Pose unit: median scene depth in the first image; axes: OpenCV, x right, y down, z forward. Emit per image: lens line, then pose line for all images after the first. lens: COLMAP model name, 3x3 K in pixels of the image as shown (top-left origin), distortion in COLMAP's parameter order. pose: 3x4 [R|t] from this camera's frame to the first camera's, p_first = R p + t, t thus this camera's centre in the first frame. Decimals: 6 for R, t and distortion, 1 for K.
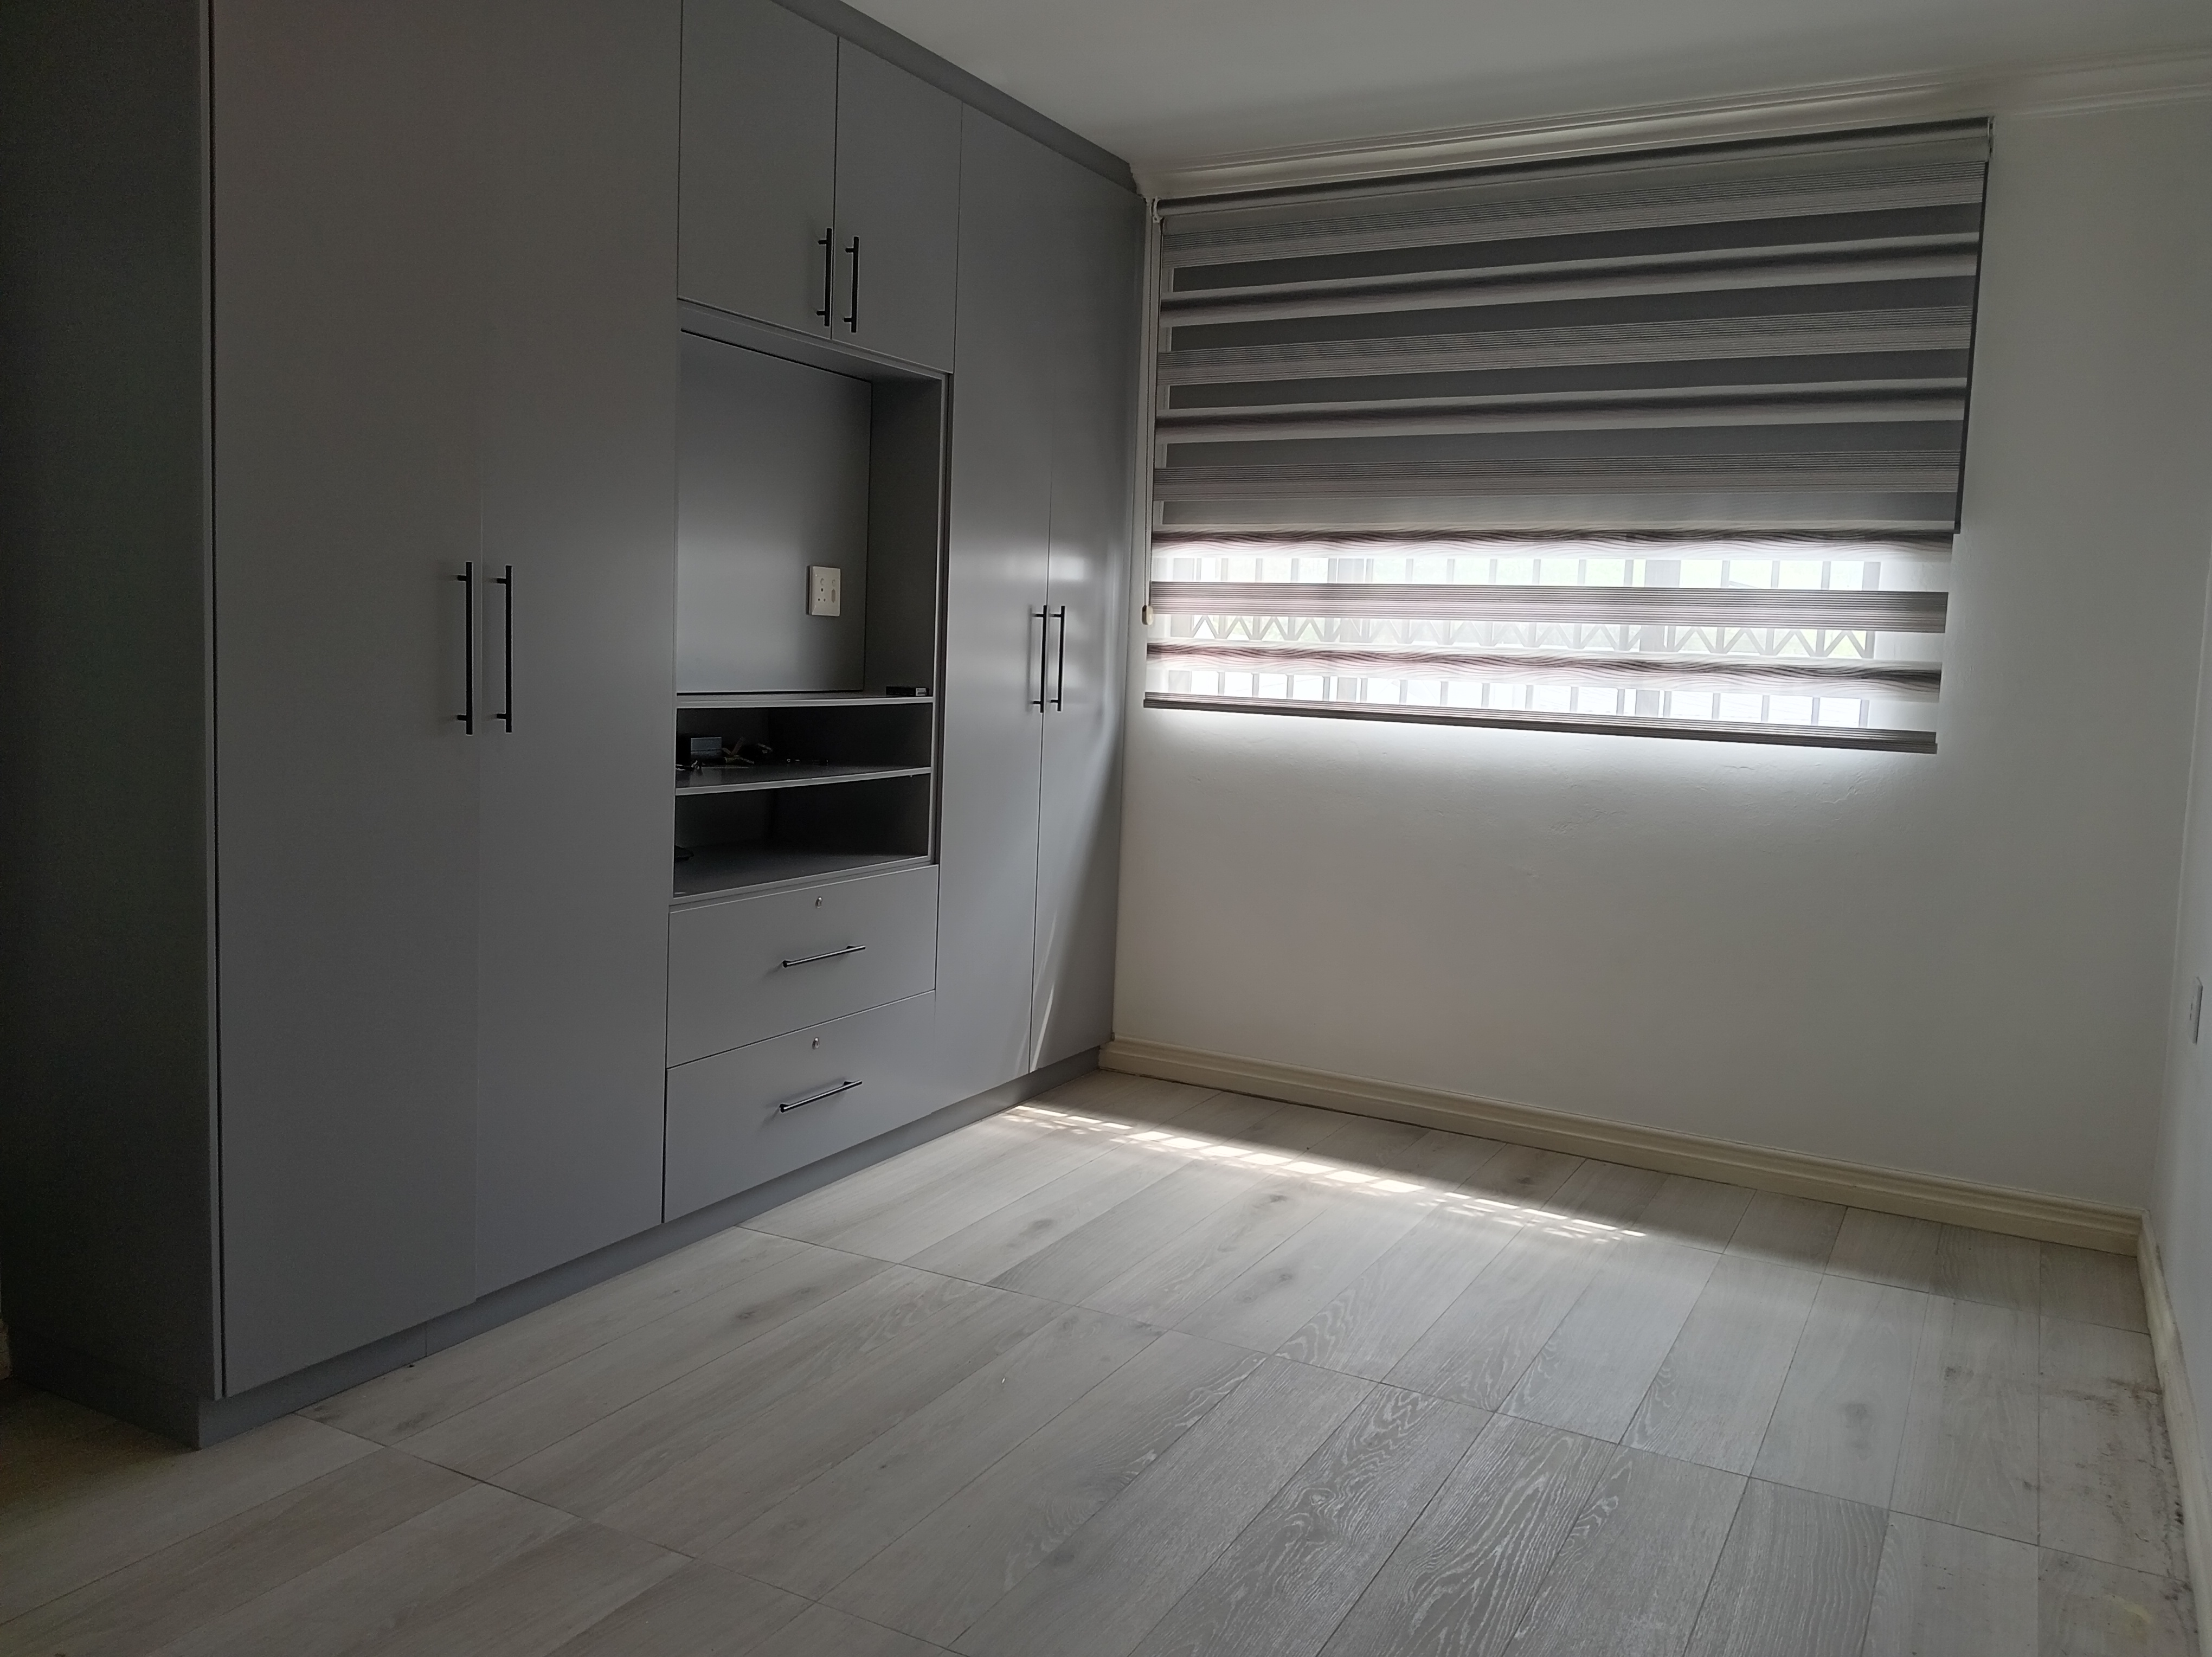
lens RADIAL K [[1688.2, 0, 1106.0], [0, 1688.2, 828.5], [0, 0, 1]] dist [0.032301, -0.116570]
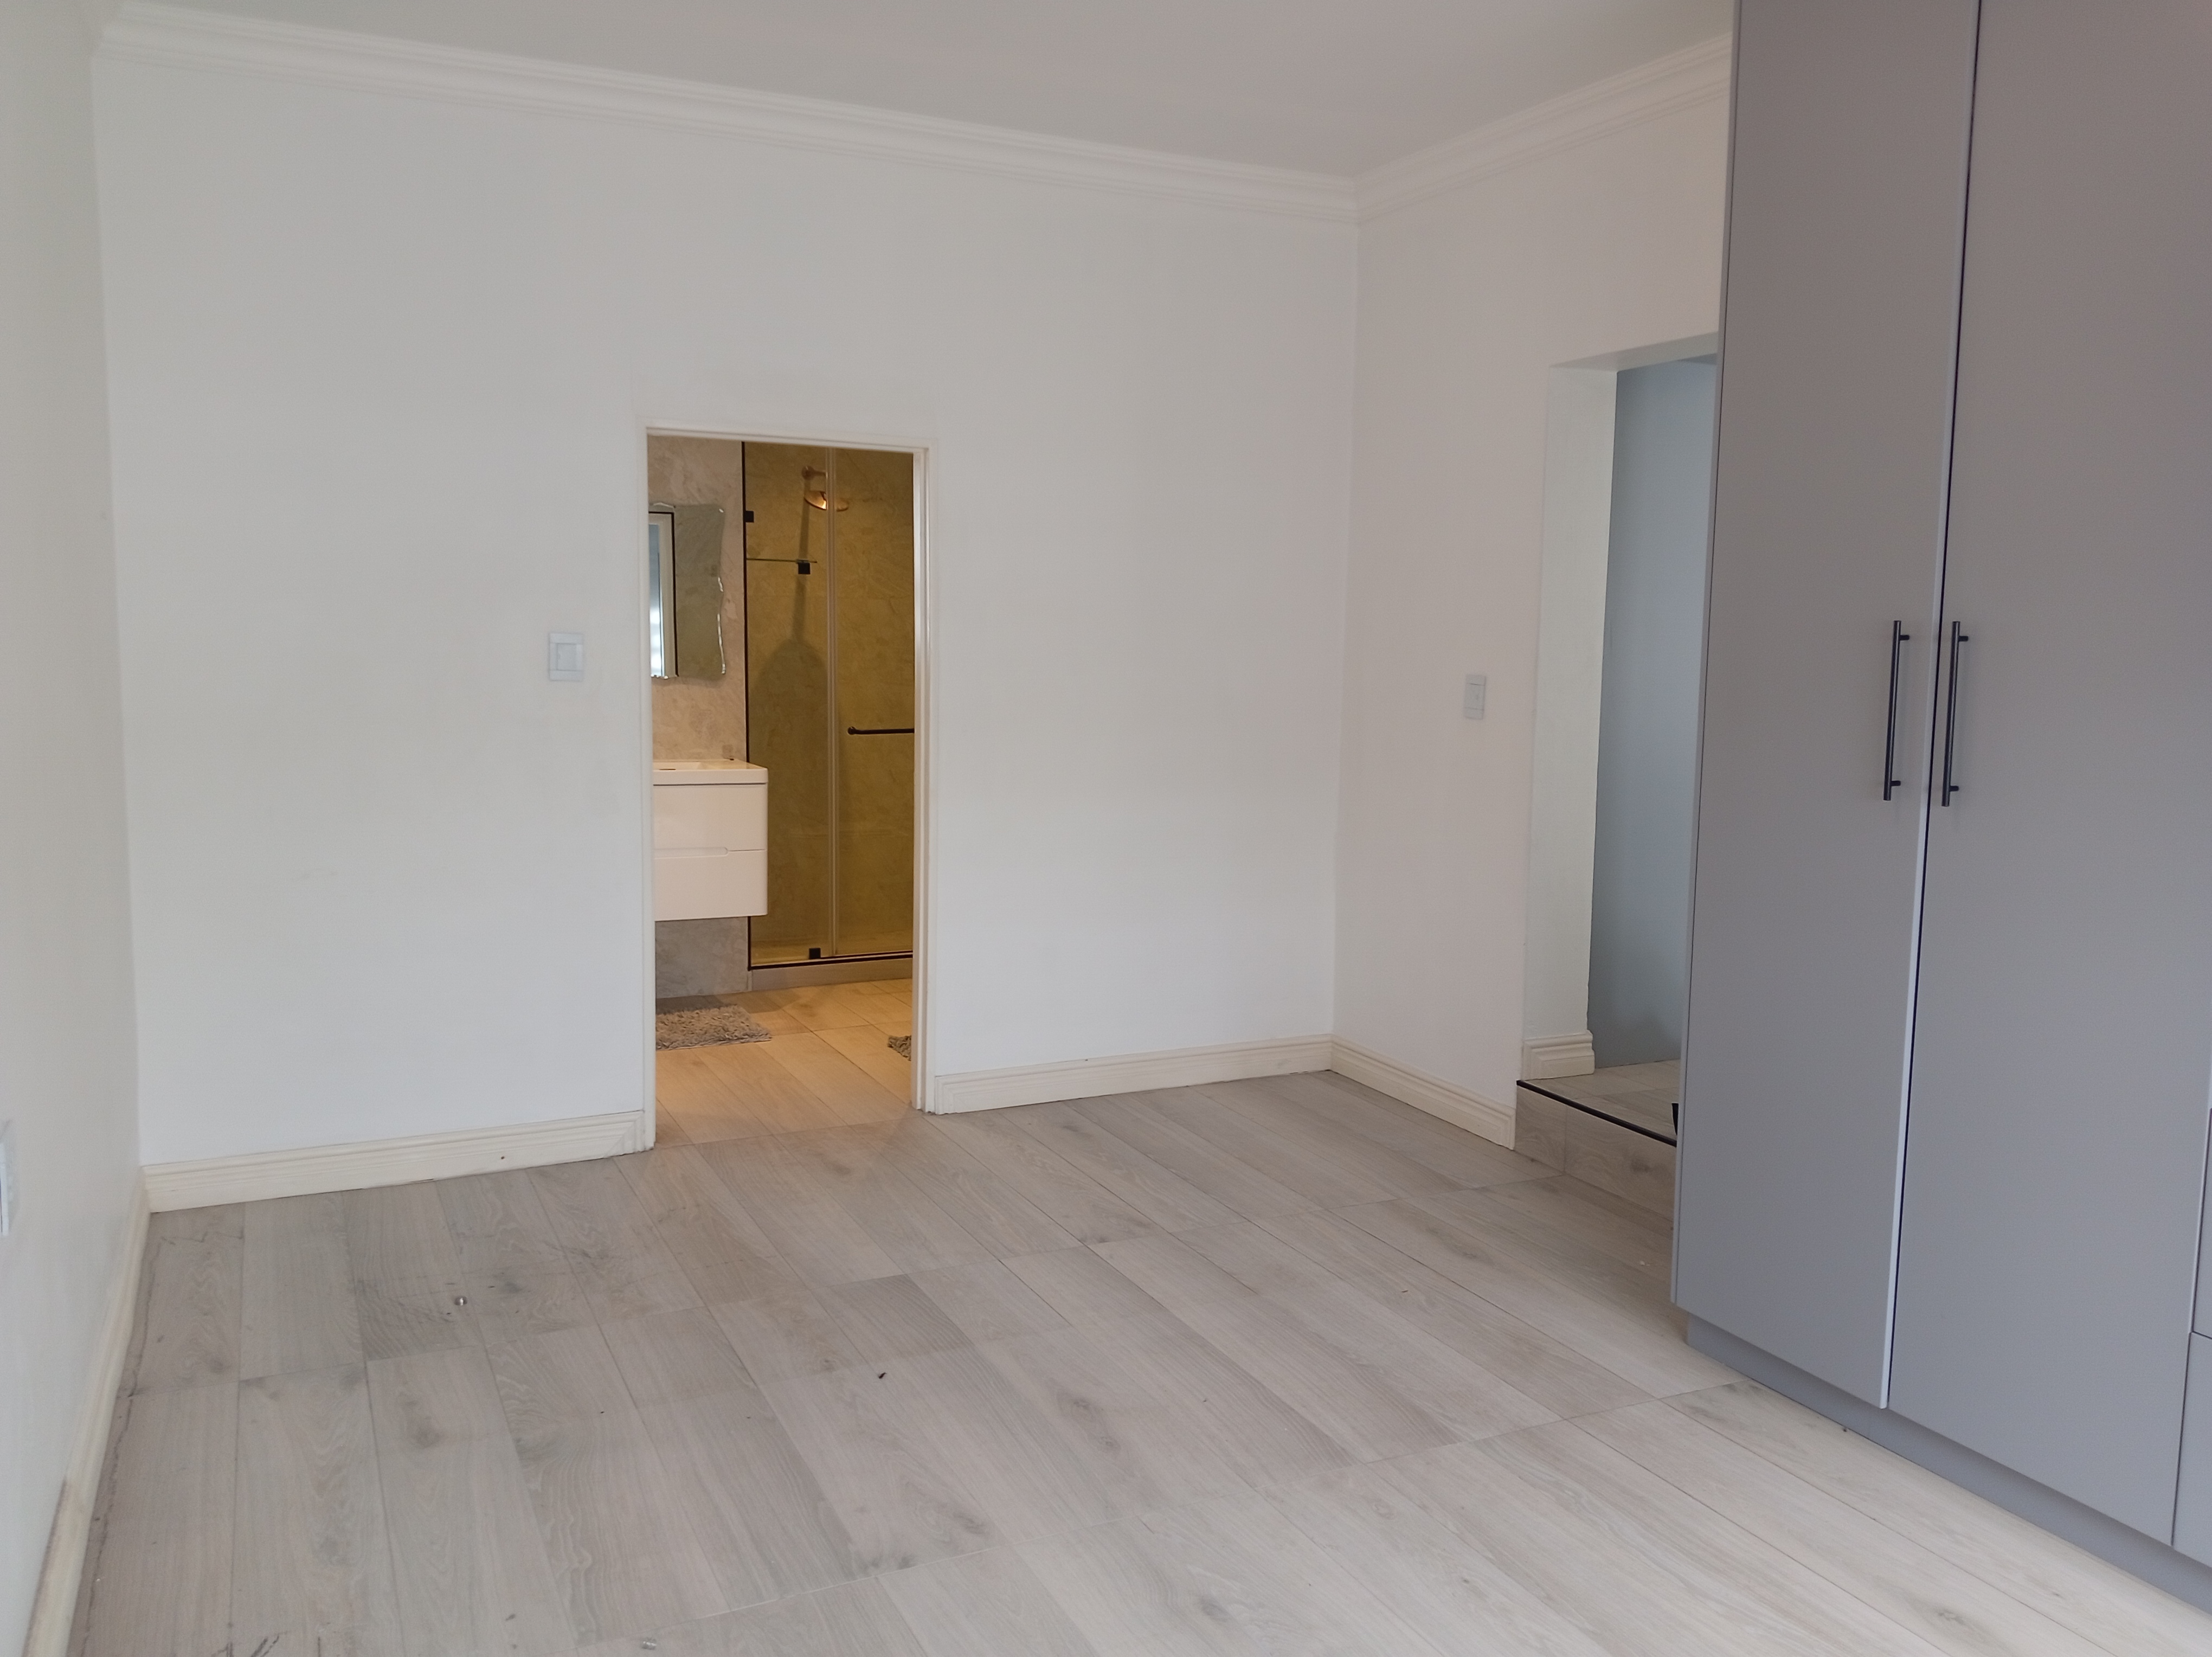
lens RADIAL K [[1724.8, 0, 1106.0], [0, 1724.8, 828.5], [0, 0, 1]] dist [0.073188, 0.003649]
pose [[-0.583217, 0.044383, -0.811103, 0.478985], [-0.123444, 0.982067, 0.142500, -0.086838], [0.802882, 0.183234, -0.567279, 0.855064]]
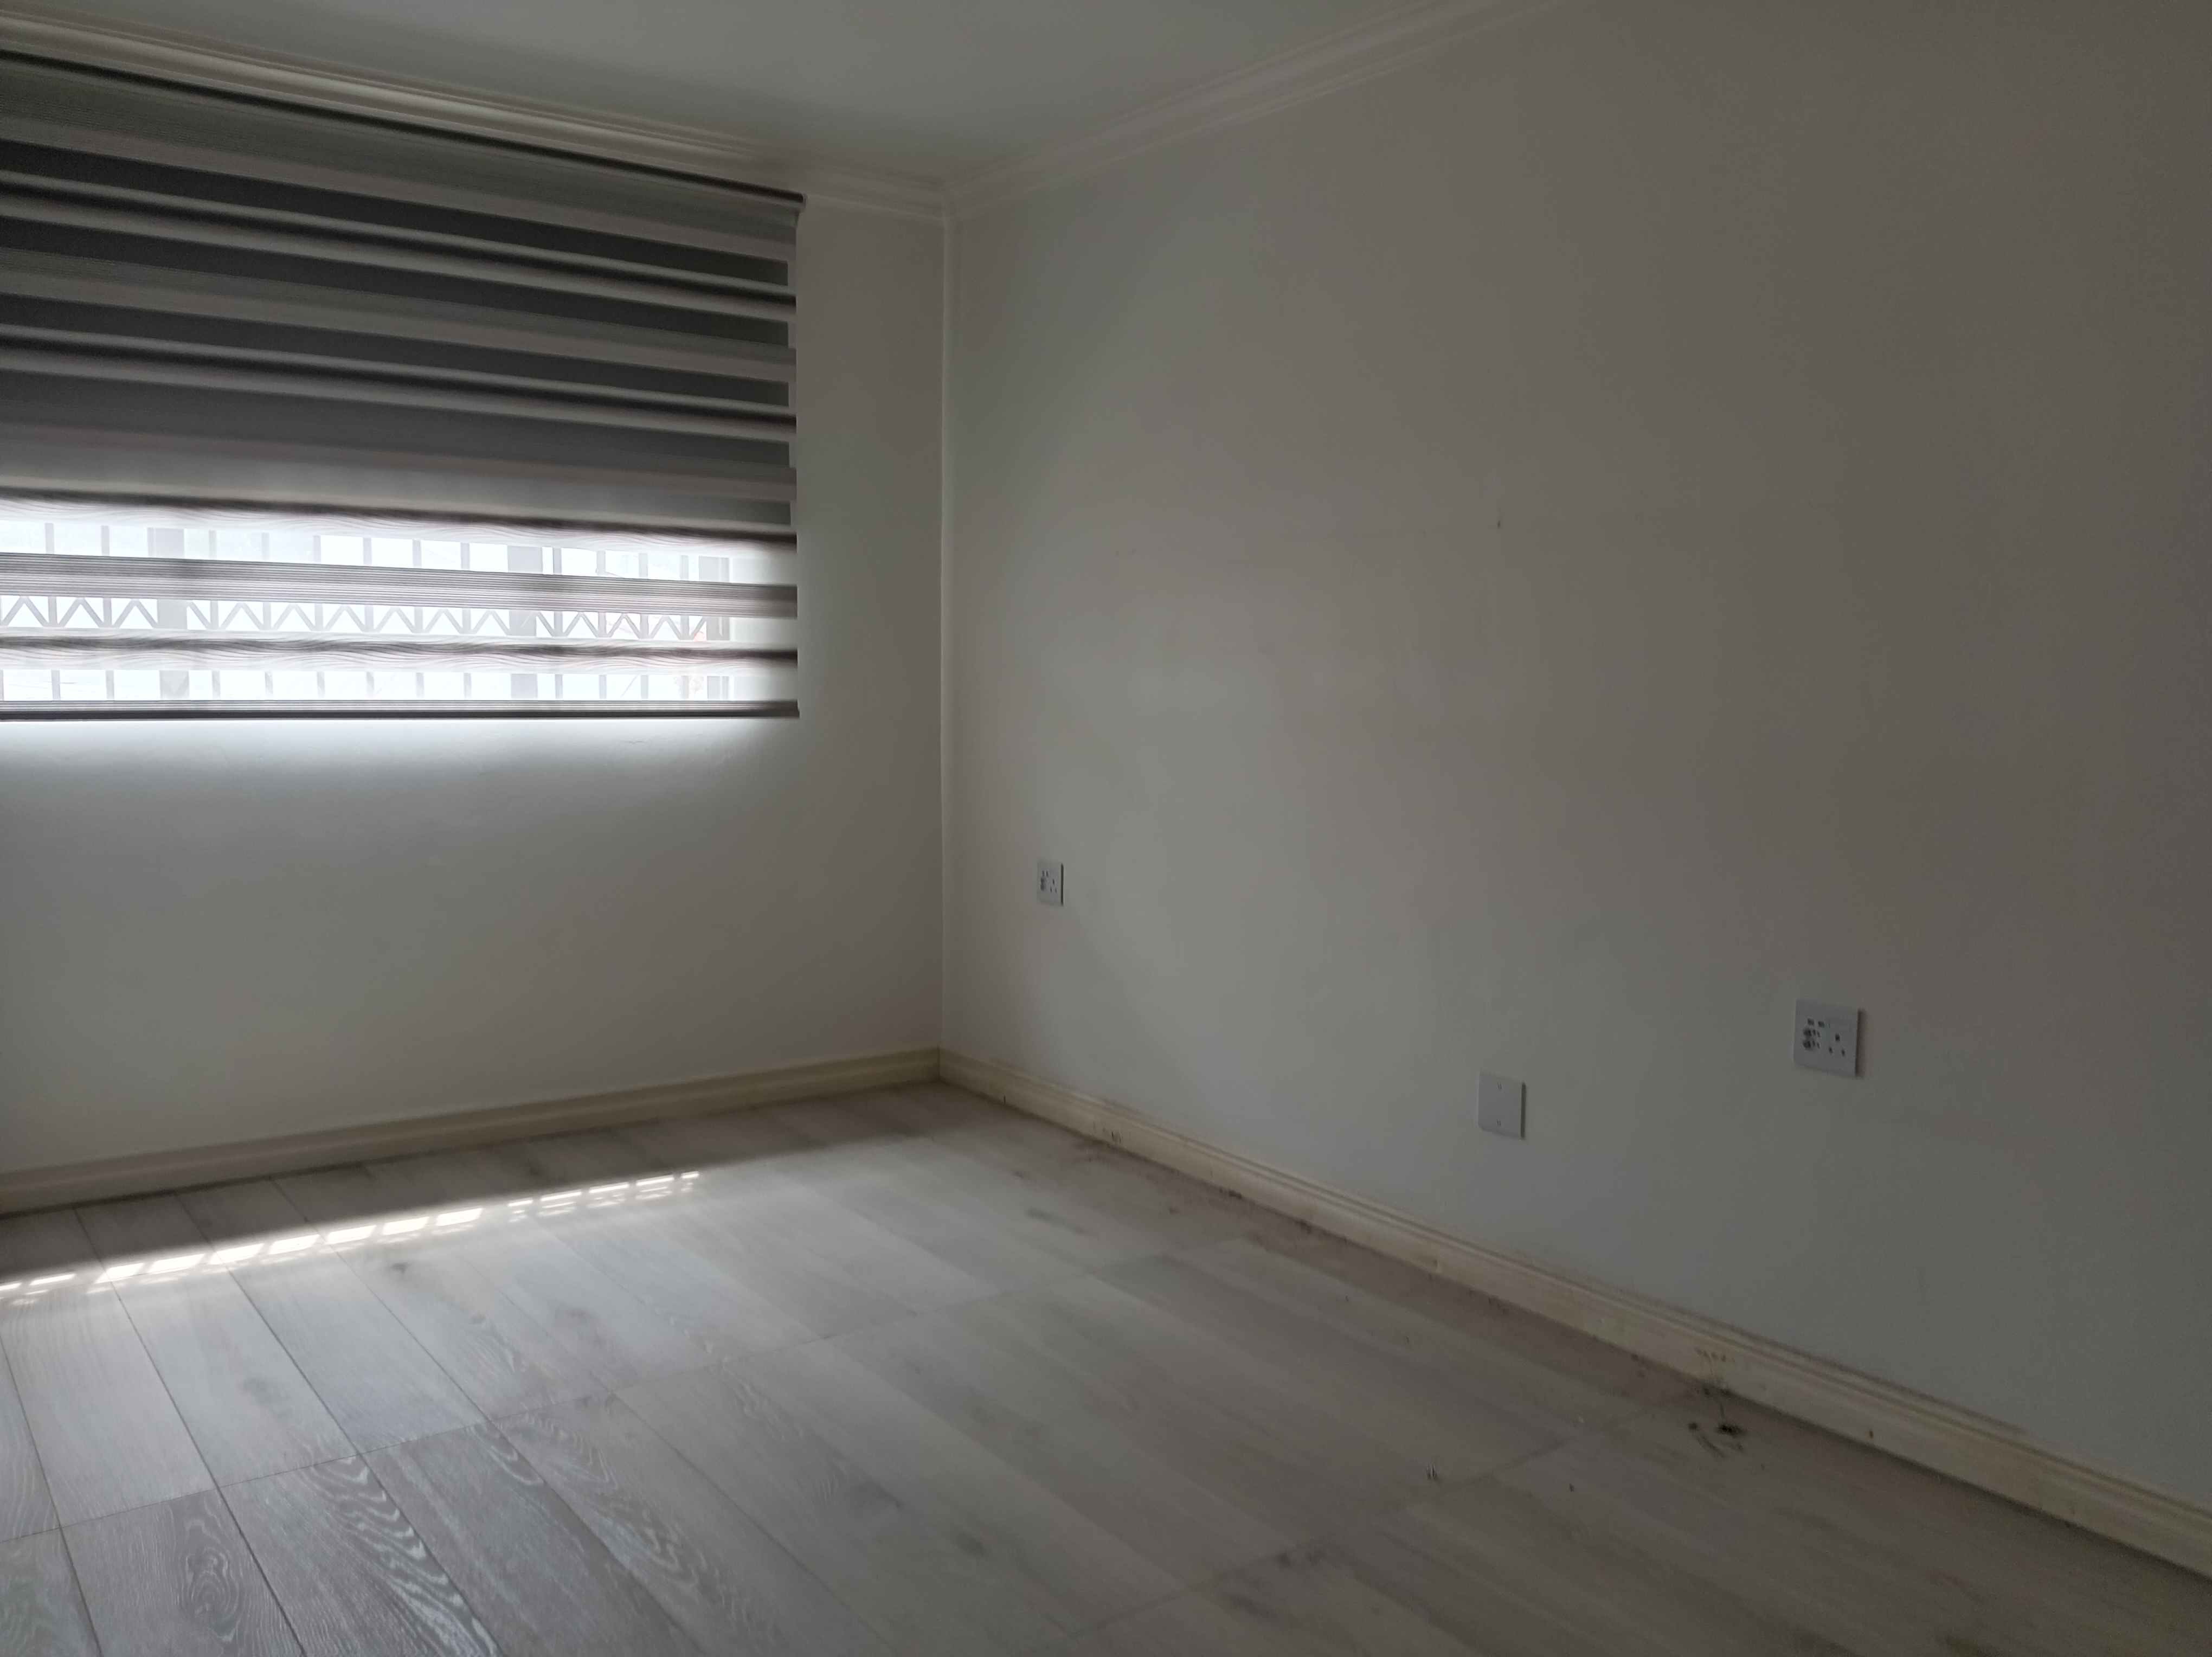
lens RADIAL K [[1688.2, 0, 1106.0], [0, 1688.2, 828.5], [0, 0, 1]] dist [0.032301, -0.116570]
pose [[0.398521, -0.119346, 0.909361, -0.516353], [0.095154, 0.991527, 0.088429, -0.049536], [-0.912210, 0.051289, 0.406501, 0.290737]]
